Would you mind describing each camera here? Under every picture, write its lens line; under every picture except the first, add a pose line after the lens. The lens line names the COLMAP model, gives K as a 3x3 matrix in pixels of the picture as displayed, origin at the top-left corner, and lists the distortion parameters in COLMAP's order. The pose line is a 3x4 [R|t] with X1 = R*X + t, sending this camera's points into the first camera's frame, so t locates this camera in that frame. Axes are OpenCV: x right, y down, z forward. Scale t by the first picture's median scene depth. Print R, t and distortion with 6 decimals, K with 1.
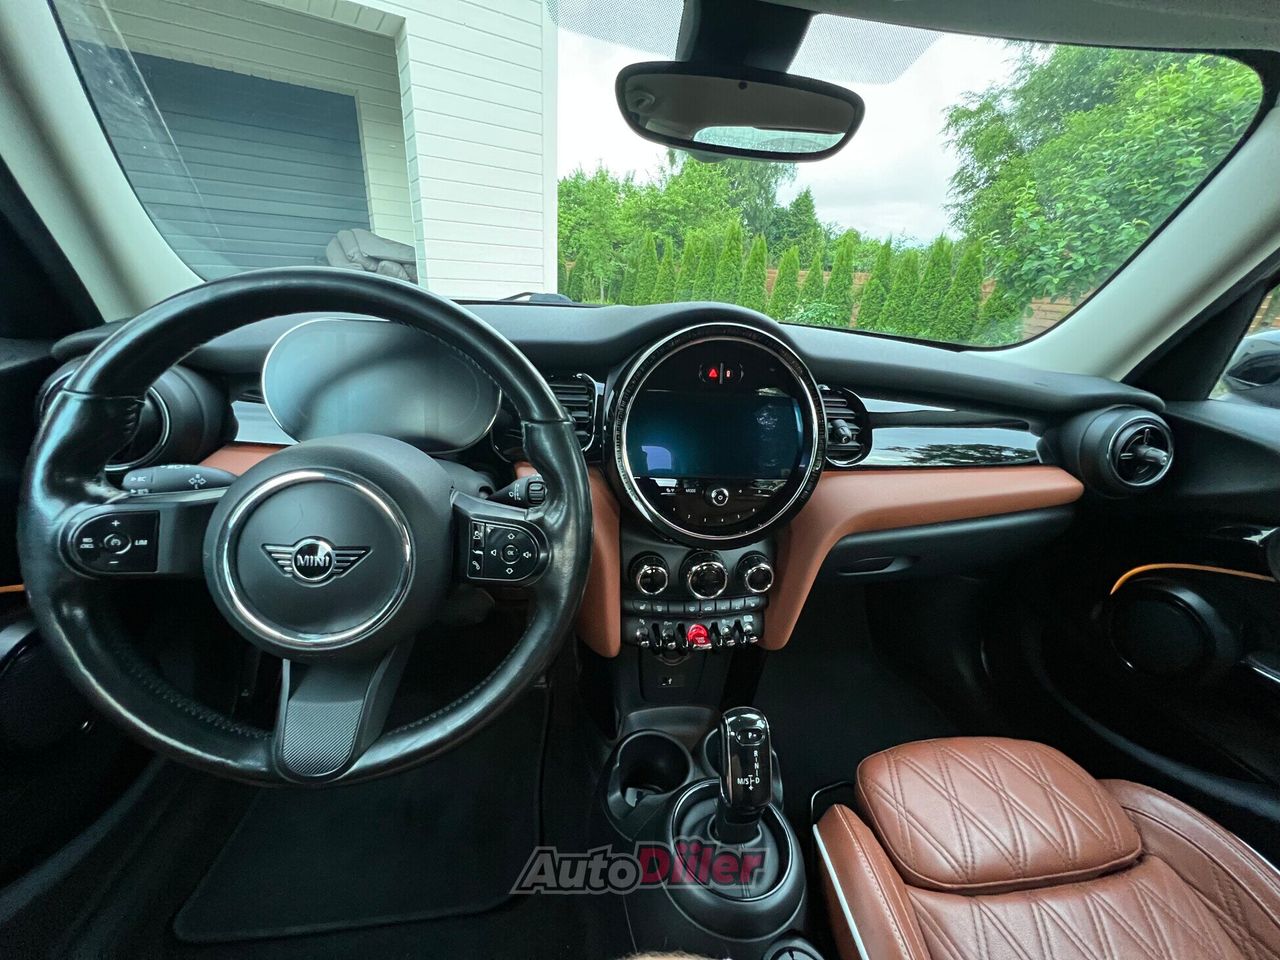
lens RADIAL K [[510.8, 0, 648.0], [0, 510.8, 471.6], [0, 0, 1]] dist [0.011970, -0.001285]
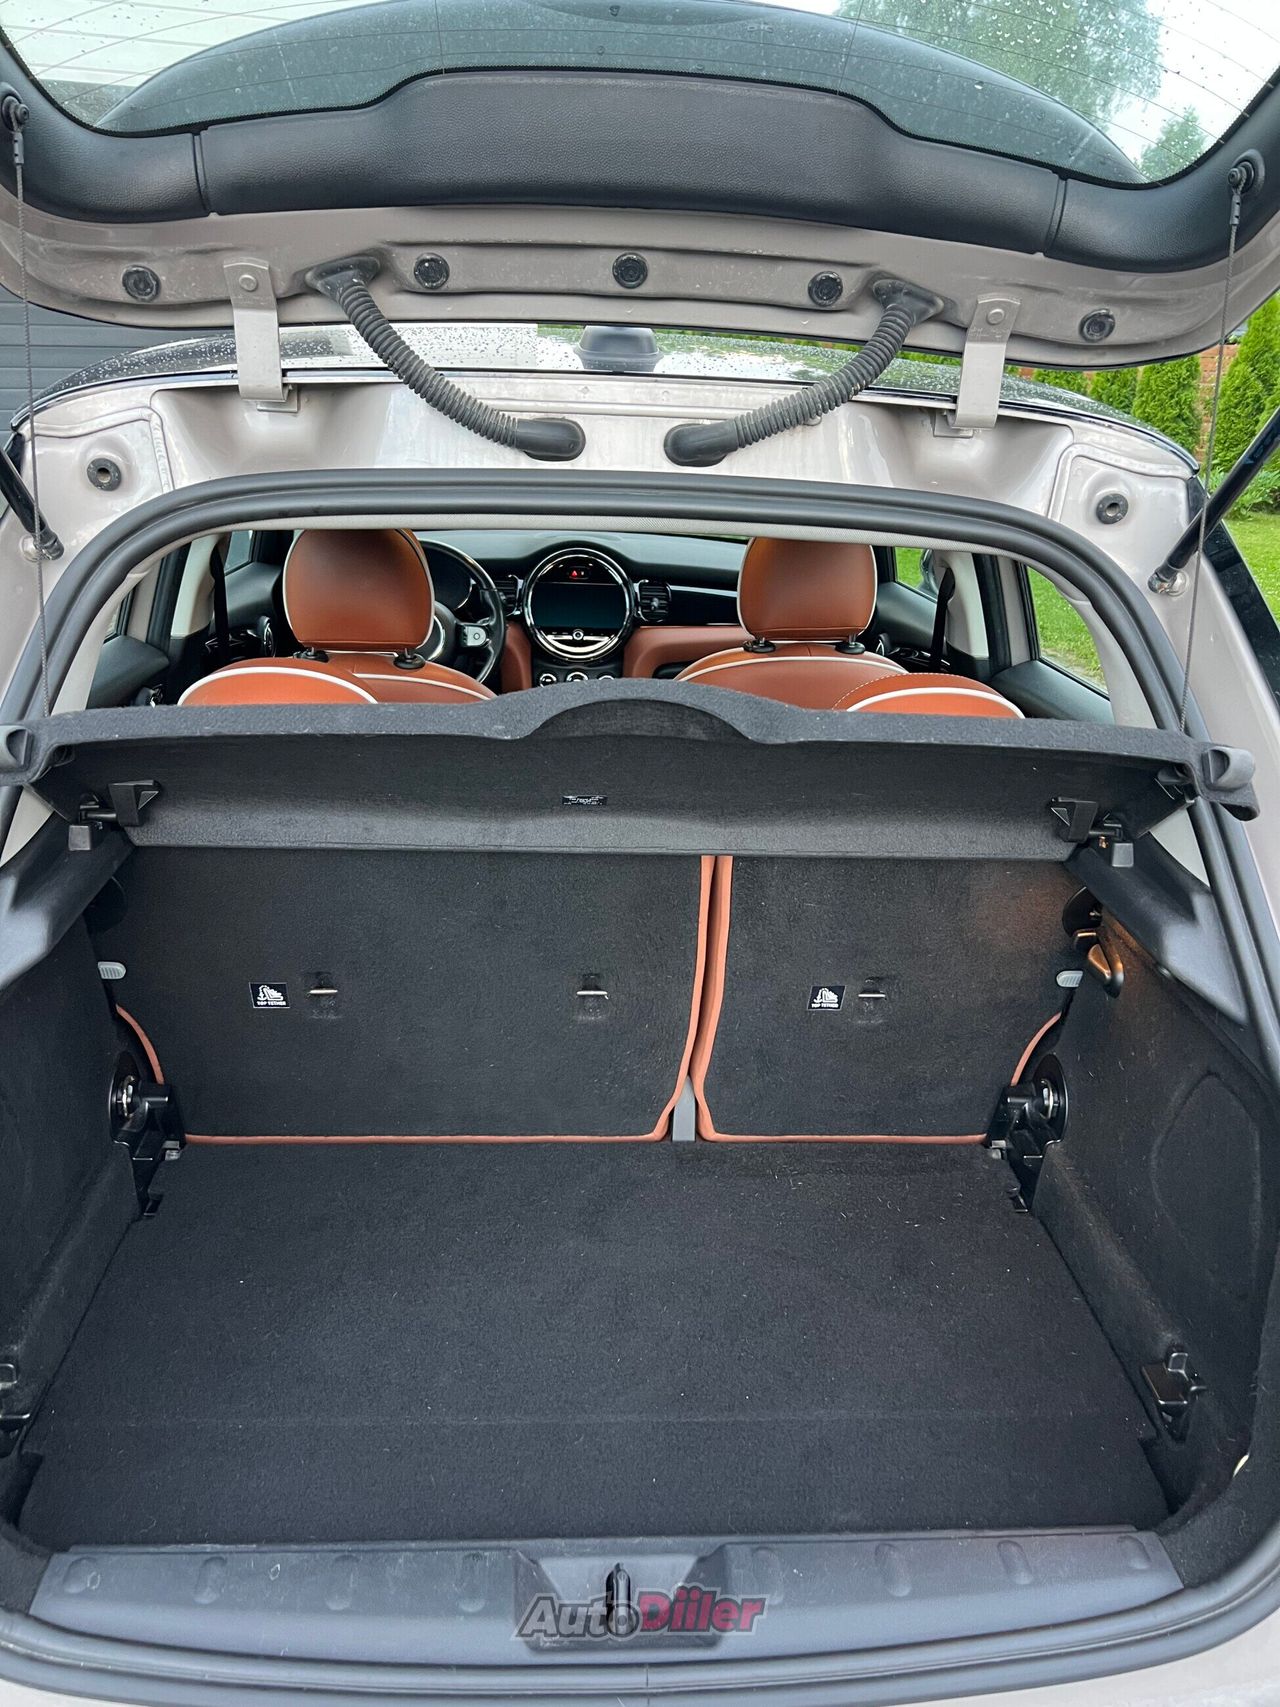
lens RADIAL K [[1280.2, 0, 638.8], [0, 1280.2, 853.2], [0, 0, 1]] dist [0.047481, -0.051575]
pose [[0.991636, -0.000415, -0.129067, 0.940840], [0.001907, 0.999933, 0.011434, 0.773957], [0.129054, -0.011585, 0.991570, -3.628957]]
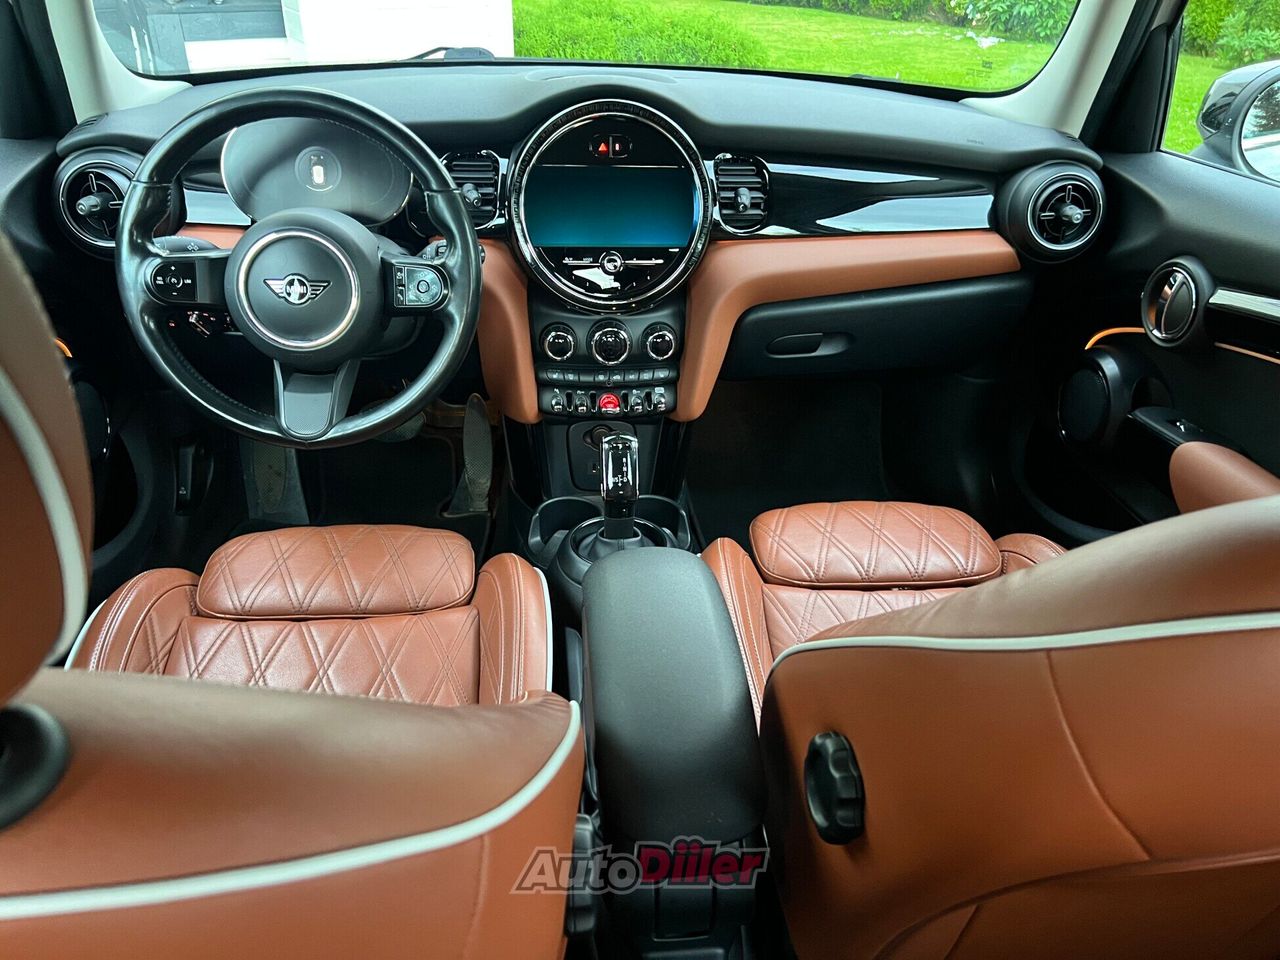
lens RADIAL K [[960.0, 0, 629.1], [0, 960.0, 492.4], [0, 0, 1]] dist [0.047481, -0.051575]
pose [[0.995588, -0.006865, -0.093579, 0.341456], [0.022883, 0.984973, 0.171187, 0.167444], [0.090998, -0.172573, 0.980784, -1.043052]]
